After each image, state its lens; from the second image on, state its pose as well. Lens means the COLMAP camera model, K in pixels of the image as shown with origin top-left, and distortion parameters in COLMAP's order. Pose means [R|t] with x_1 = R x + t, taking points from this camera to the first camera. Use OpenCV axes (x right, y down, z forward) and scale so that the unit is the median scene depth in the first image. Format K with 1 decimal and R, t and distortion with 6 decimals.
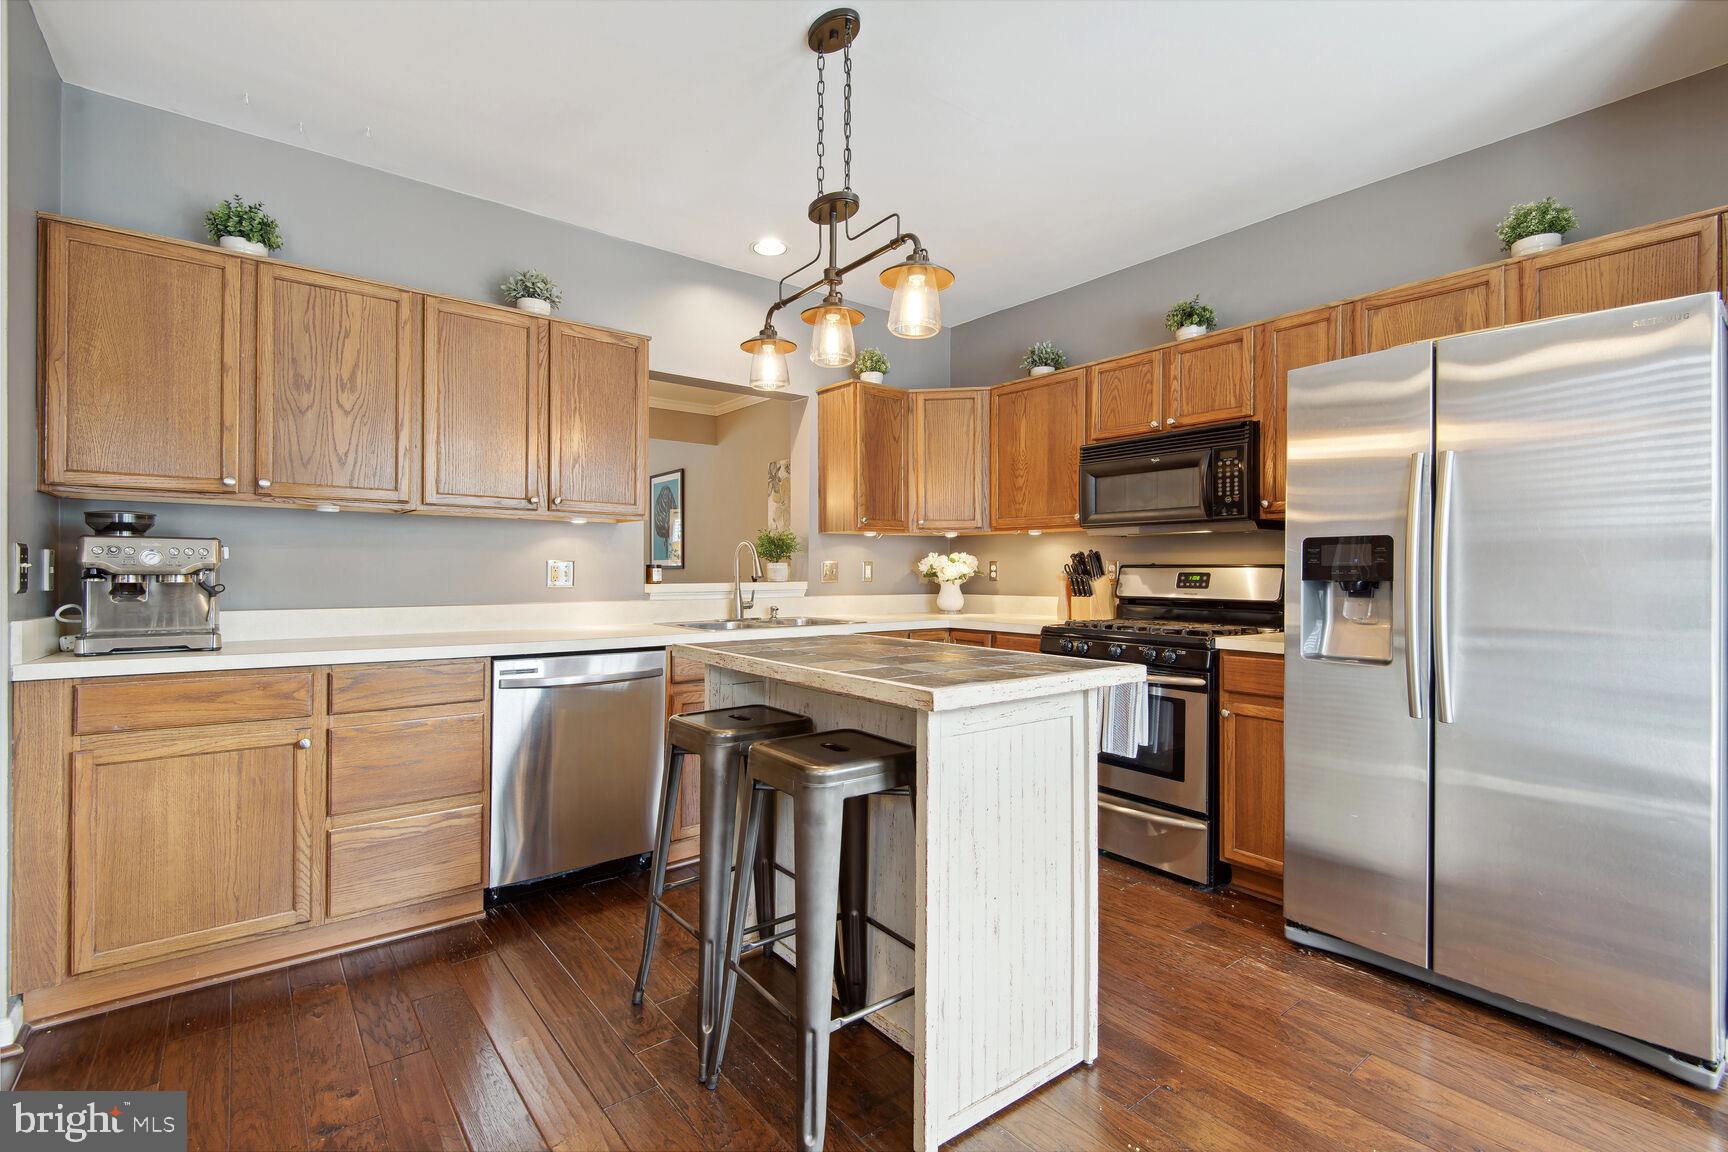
lens RADIAL K [[803.3, 0, 869.6], [0, 803.3, 568.5], [0, 0, 1]] dist [0.023510, -0.010768]
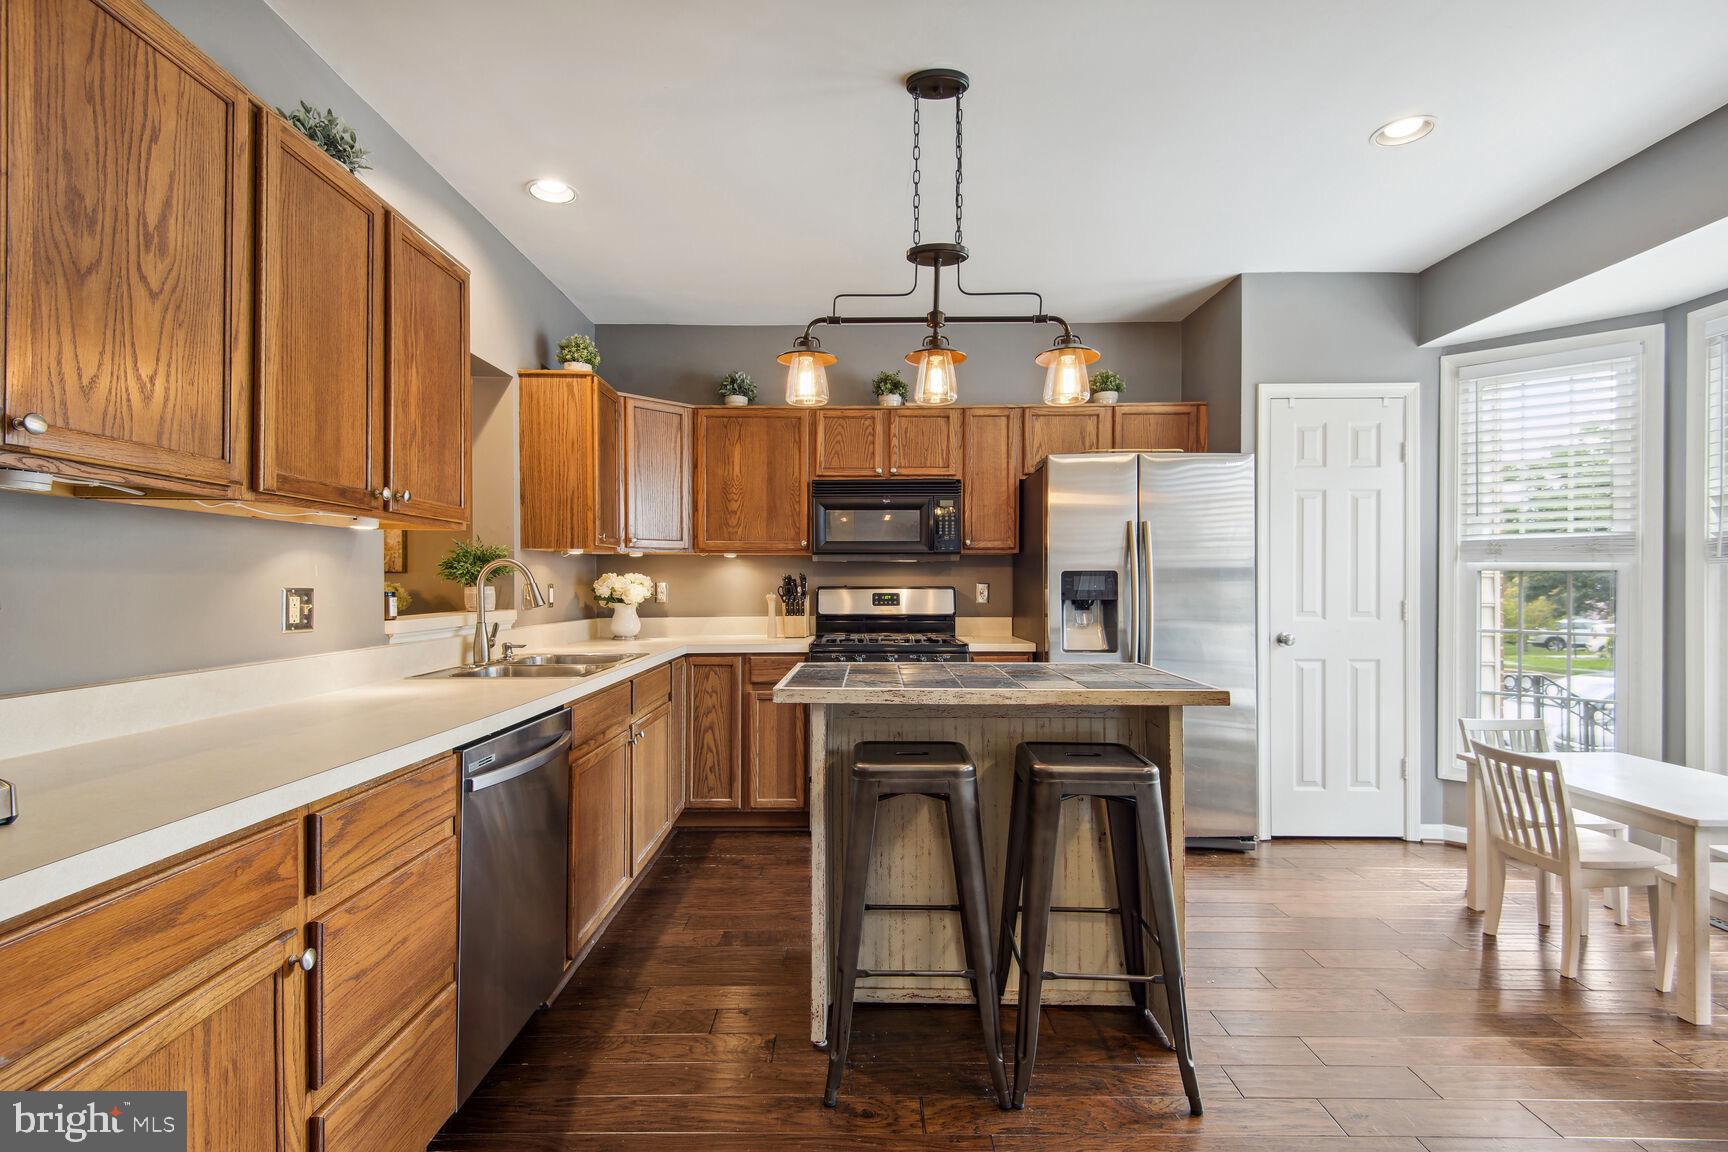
lens RADIAL K [[803.3, 0, 865.3], [0, 803.3, 584.8], [0, 0, 1]] dist [0.023510, -0.010768]
pose [[0.607935, -0.005496, 0.793968, -0.623256], [0.001017, 0.999981, 0.006143, -0.016143], [-0.793986, -0.002927, 0.607929, 0.289855]]
